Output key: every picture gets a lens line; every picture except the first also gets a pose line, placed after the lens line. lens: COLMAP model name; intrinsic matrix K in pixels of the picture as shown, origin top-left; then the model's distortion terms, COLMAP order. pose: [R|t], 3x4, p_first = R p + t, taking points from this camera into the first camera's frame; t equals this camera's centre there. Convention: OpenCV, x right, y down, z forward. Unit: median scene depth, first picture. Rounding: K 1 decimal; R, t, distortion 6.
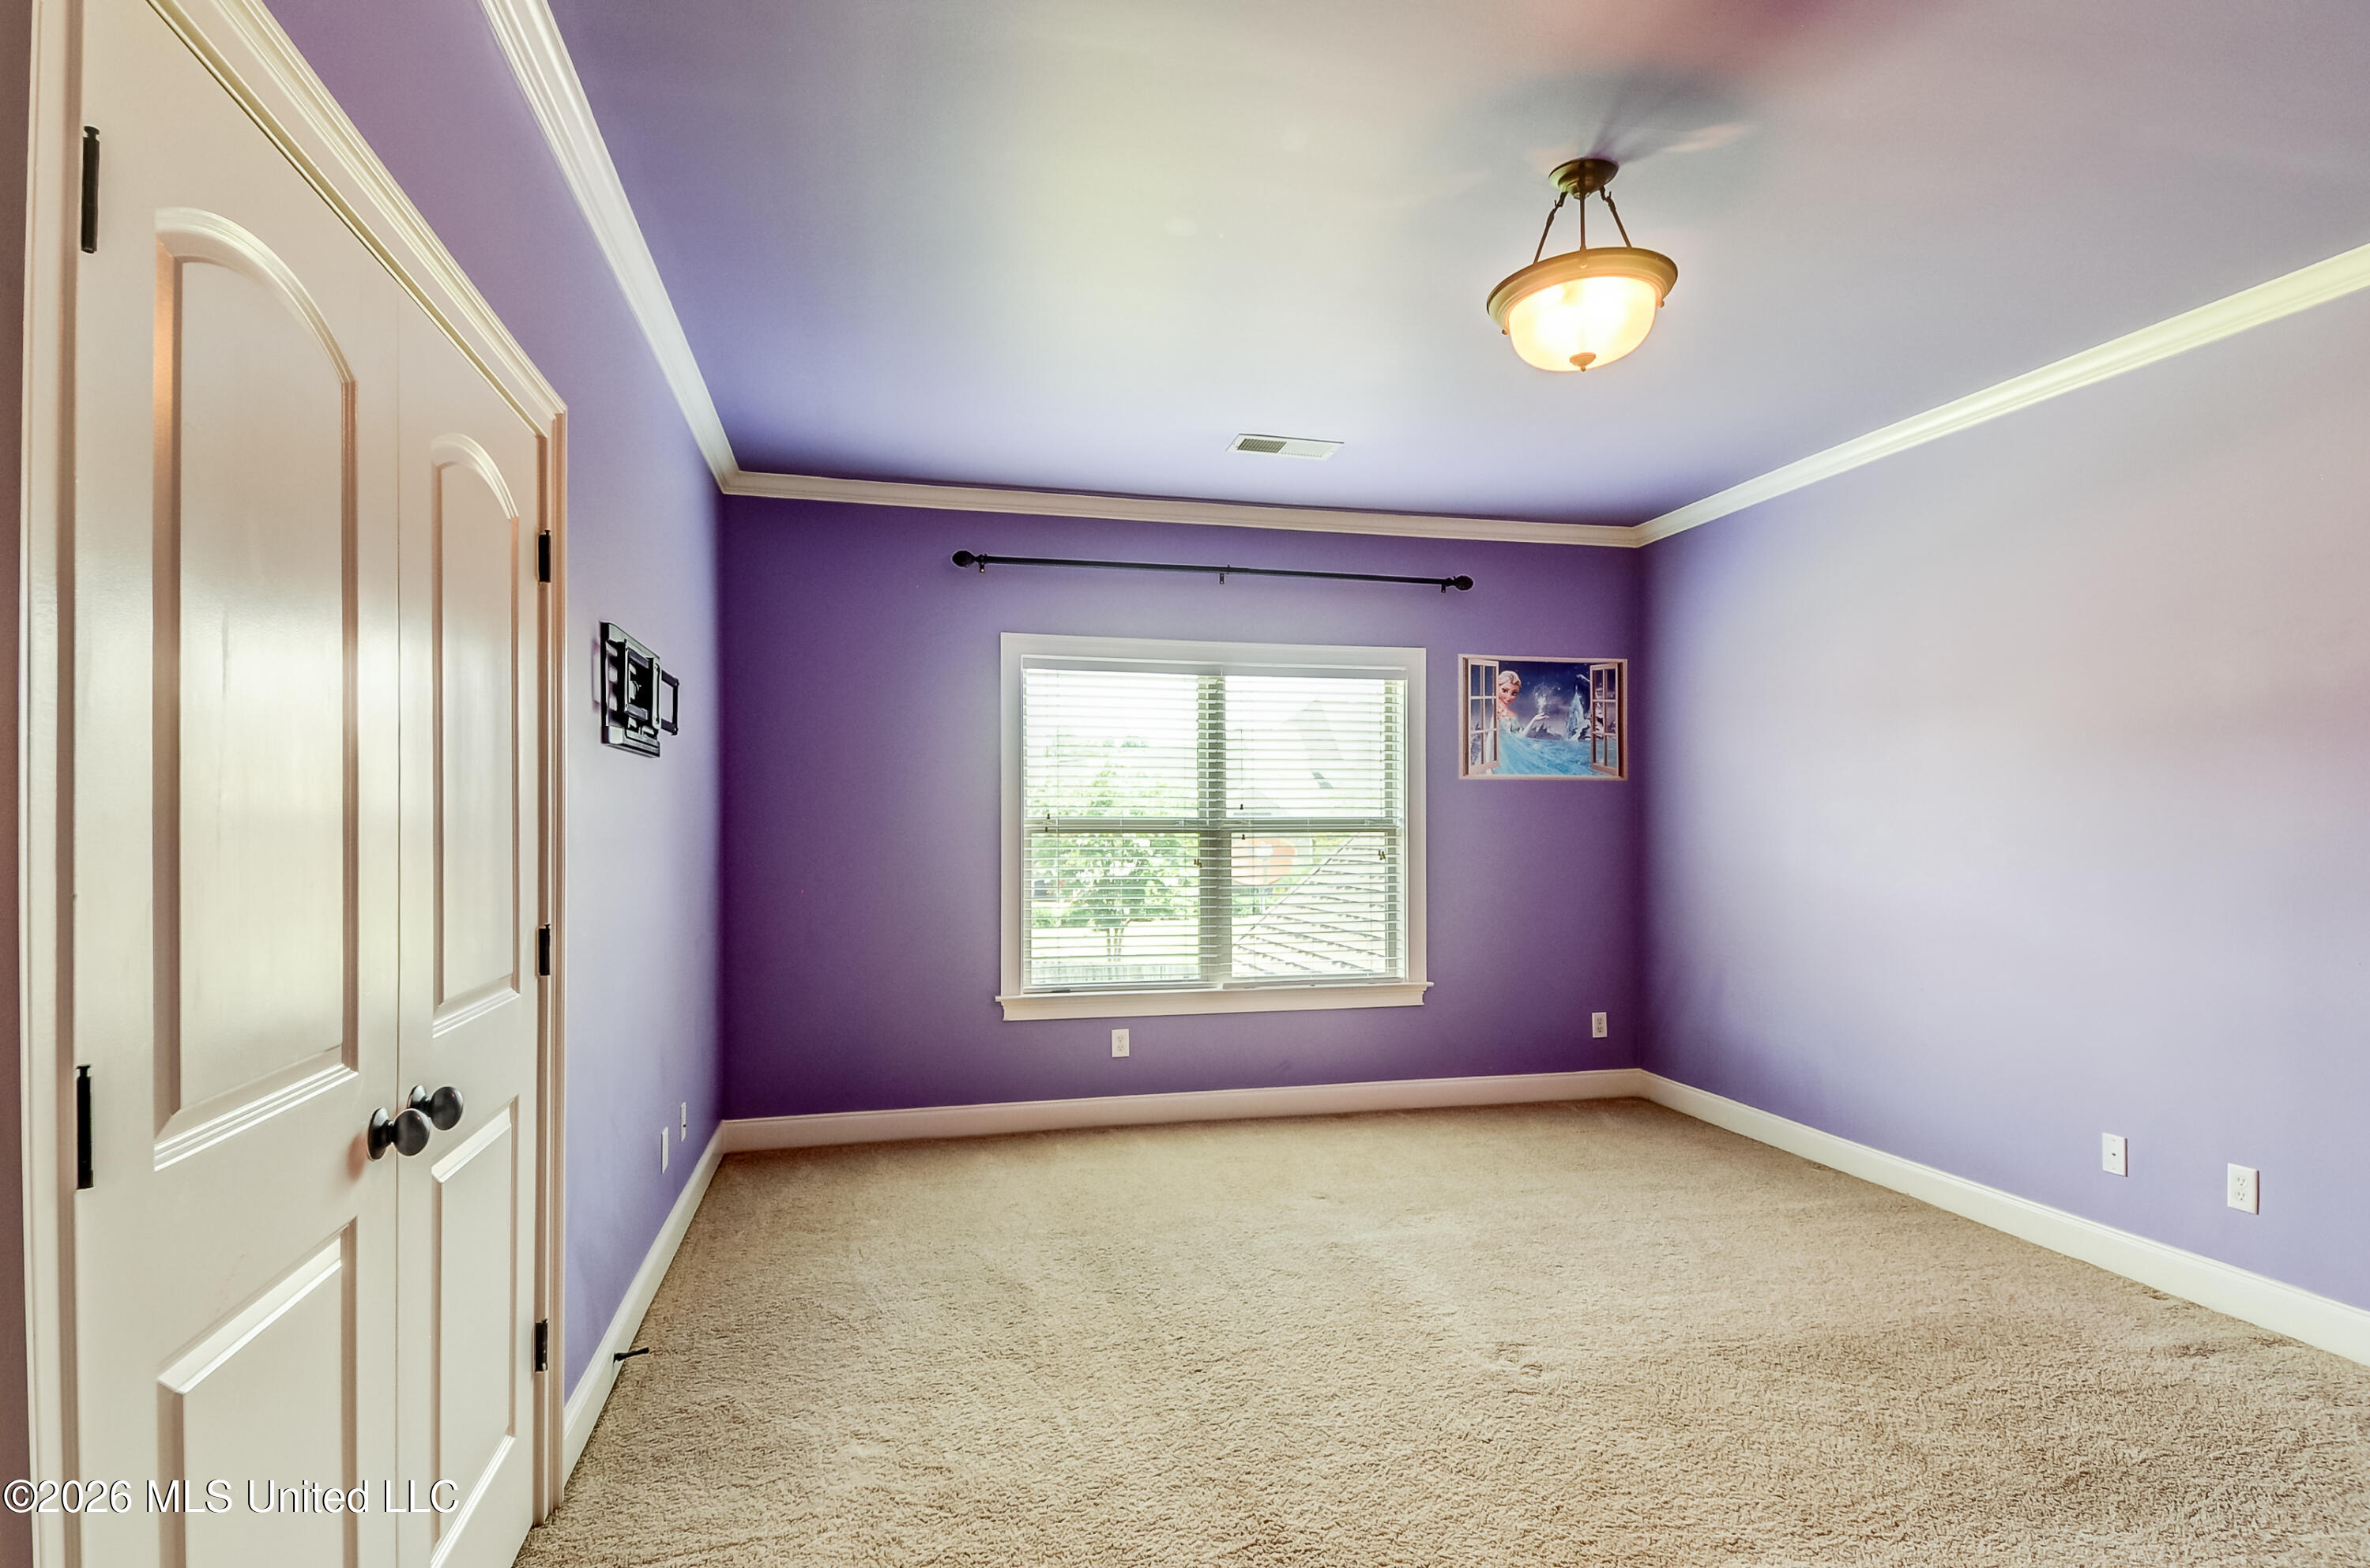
lens RADIAL K [[1254.3, 0, 1173.1], [0, 1254.3, 787.2], [0, 0, 1]] dist [0.037270, -0.001089]
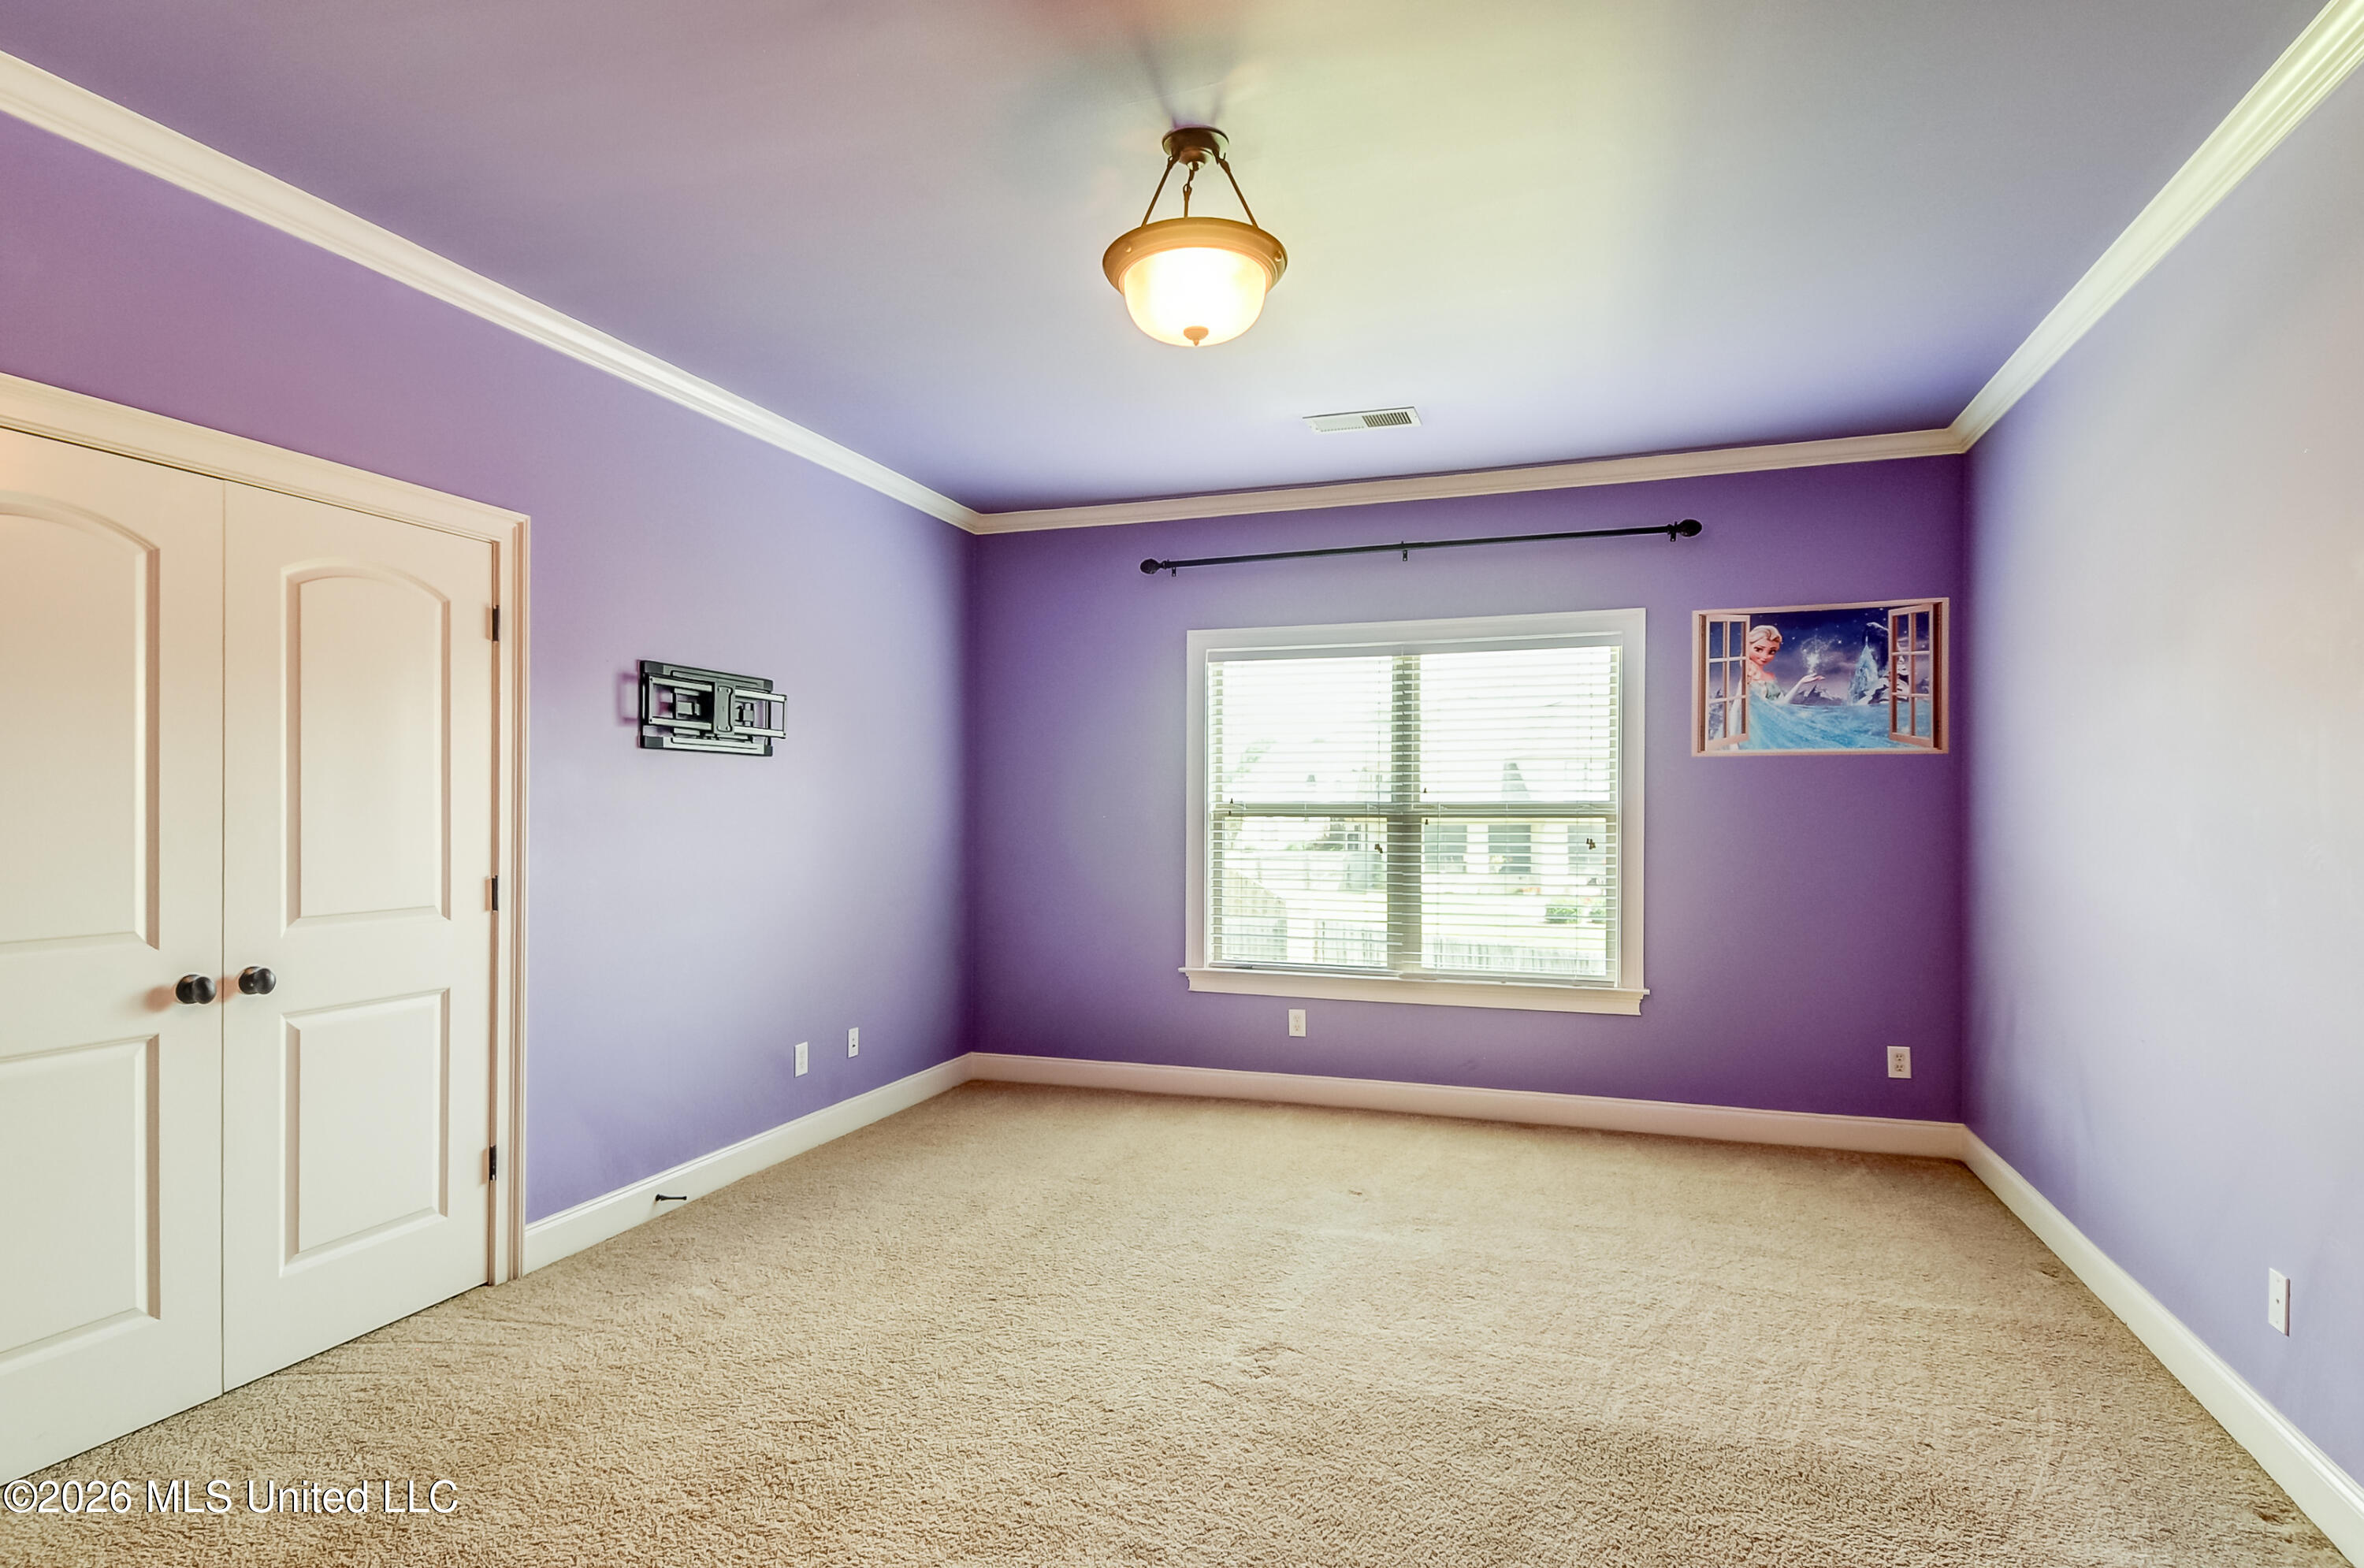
lens RADIAL K [[1251.2, 0, 1170.1], [0, 1251.2, 787.2], [0, 0, 1]] dist [0.037270, -0.001089]
pose [[0.838961, -0.008586, -0.544123, 0.398856], [0.015406, 0.999850, 0.007976, 0.002071], [0.543973, -0.015074, 0.838967, 0.084696]]
